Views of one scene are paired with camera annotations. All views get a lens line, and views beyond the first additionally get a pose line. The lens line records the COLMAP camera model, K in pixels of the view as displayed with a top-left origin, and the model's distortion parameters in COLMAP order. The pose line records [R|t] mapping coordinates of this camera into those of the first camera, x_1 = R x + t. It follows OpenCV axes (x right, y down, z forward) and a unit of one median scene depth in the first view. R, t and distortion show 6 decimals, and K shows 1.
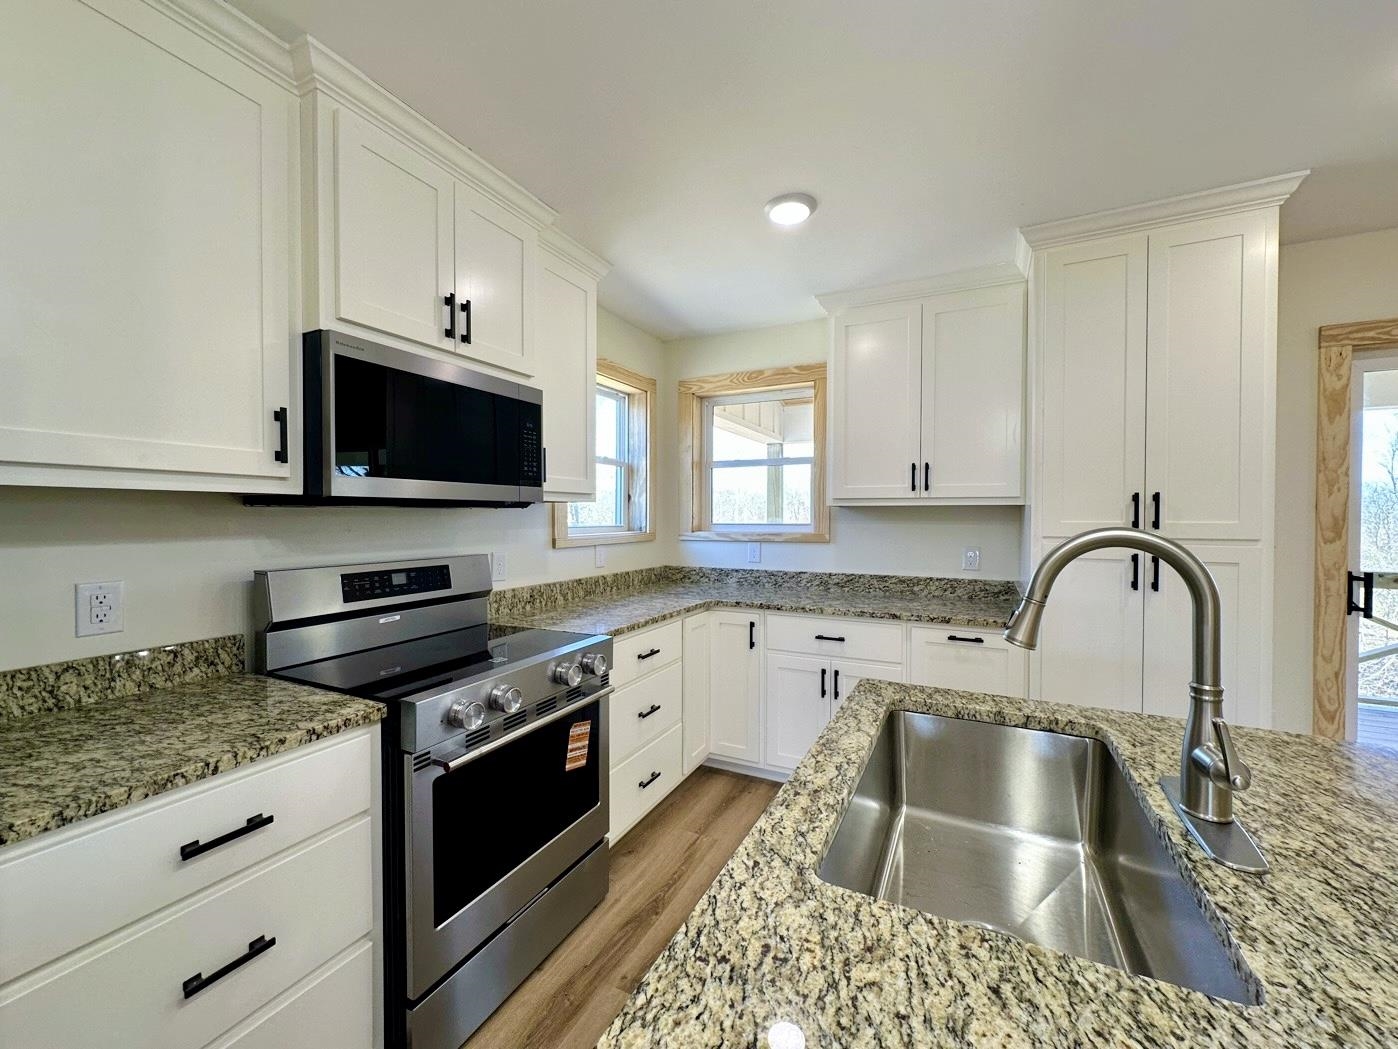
lens RADIAL K [[556.5, 0, 700.0], [0, 556.5, 522.8], [0, 0, 1]] dist [-0.000754, -0.000070]
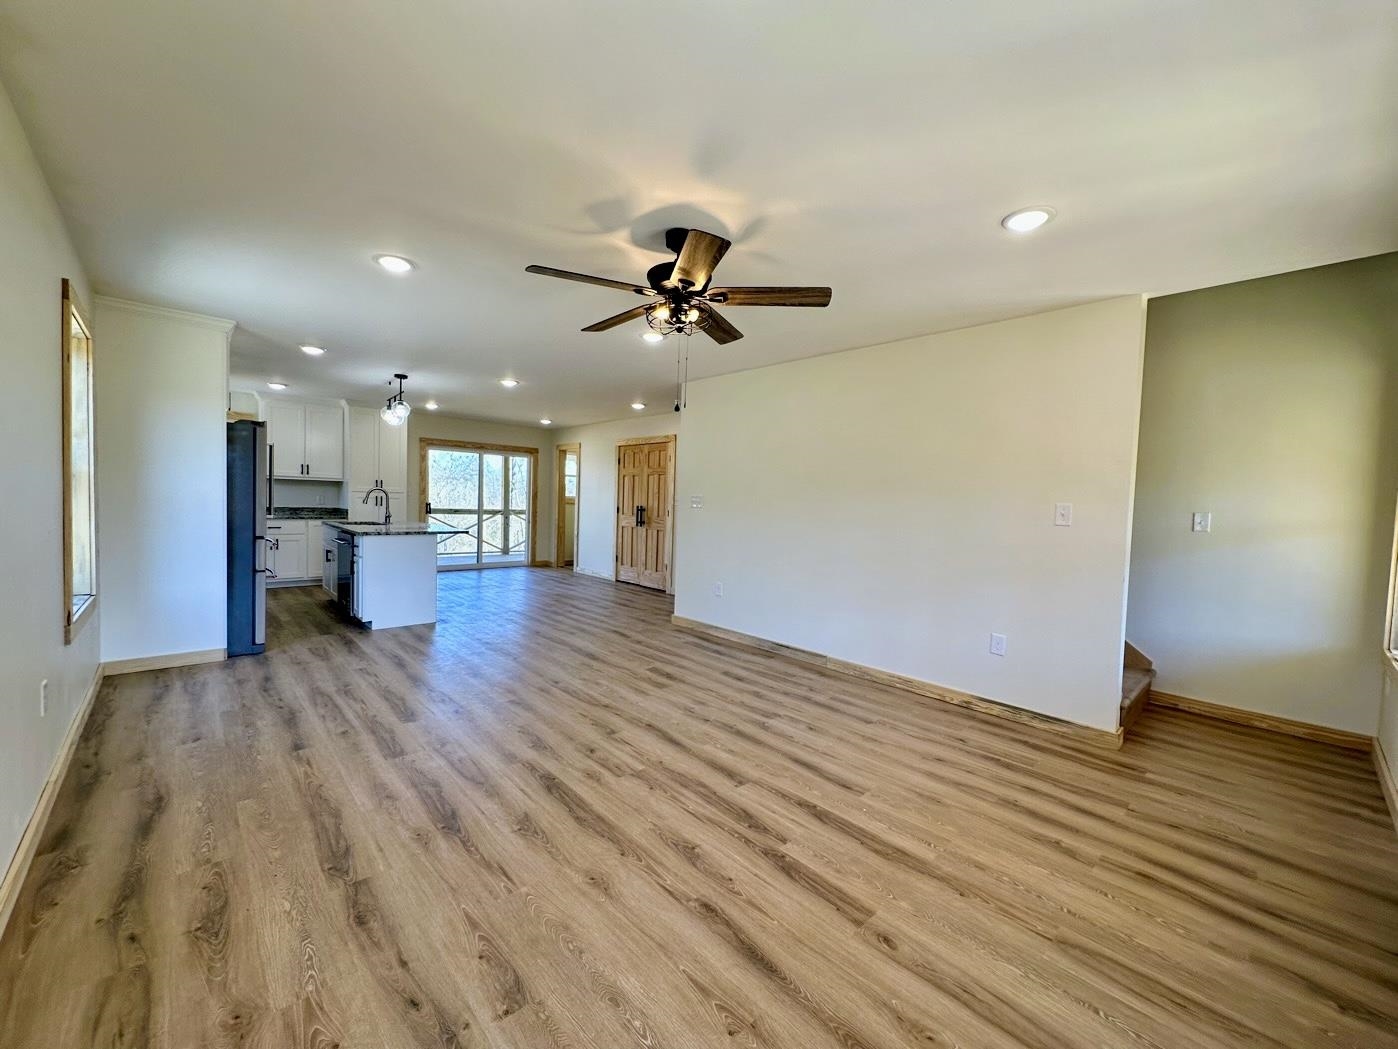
lens RADIAL K [[556.5, 0, 698.9], [0, 556.5, 525.0], [0, 0, 1]] dist [-0.000754, -0.000070]
pose [[0.345036, -0.023991, 0.938283, -1.580480], [-0.022090, 0.999189, 0.033672, 0.059121], [-0.938330, -0.032345, 0.344226, -1.854439]]
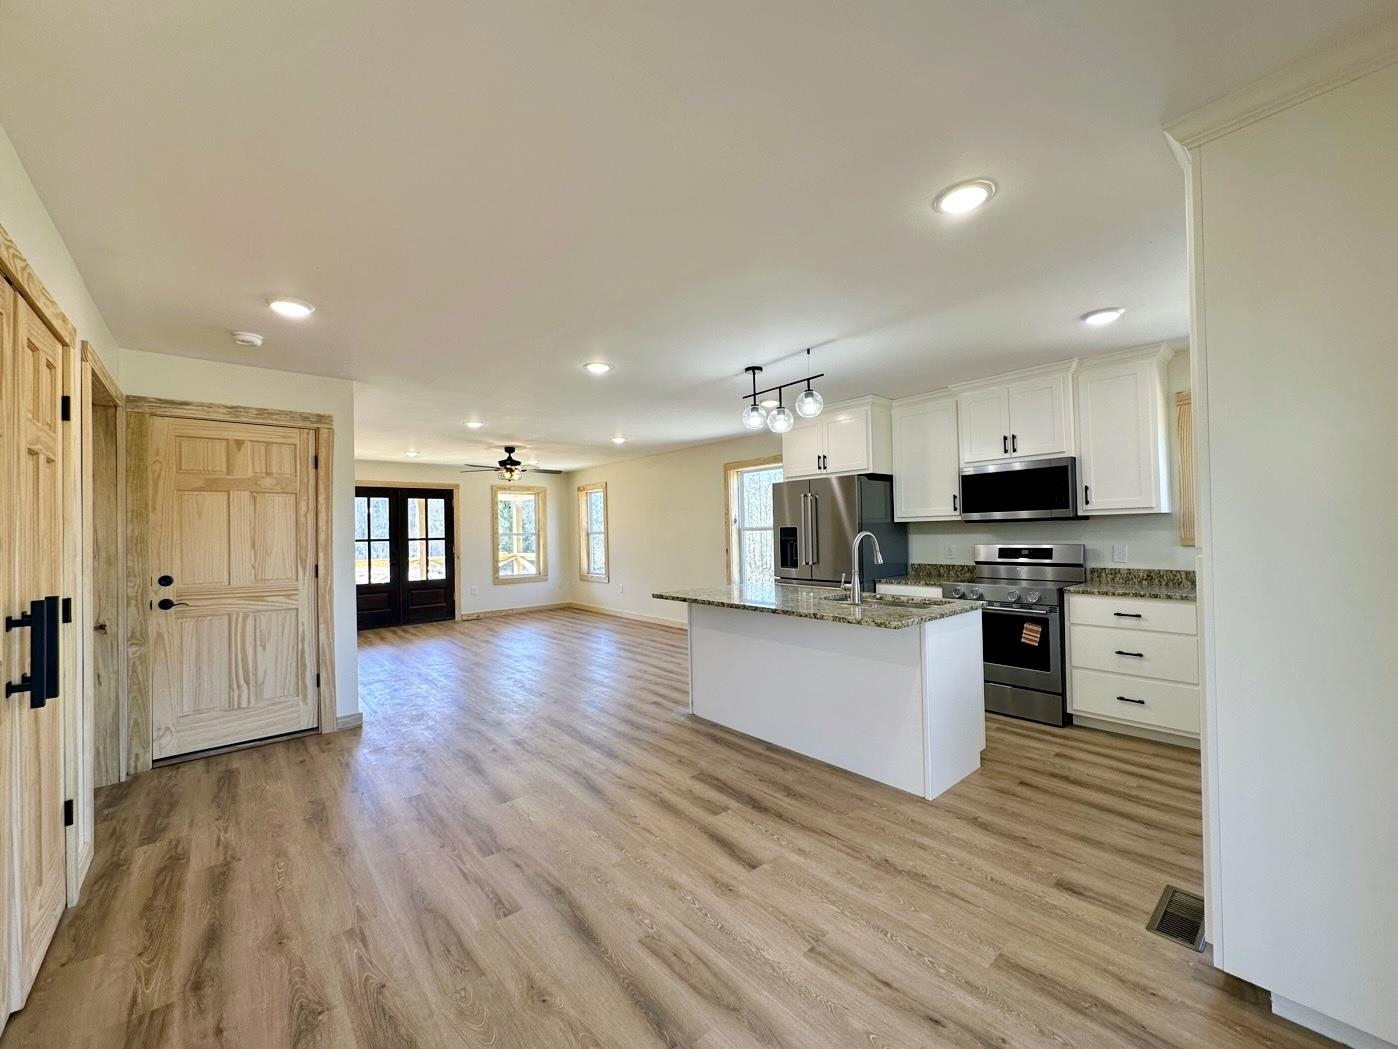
lens RADIAL K [[556.5, 0, 701.3], [0, 556.5, 523.3], [0, 0, 1]] dist [-0.000754, -0.000070]
pose [[-0.389229, -0.001320, -0.921140, 2.097649], [0.014846, 0.999860, -0.007706, -0.021219], [0.921022, -0.016674, -0.389154, 0.640855]]
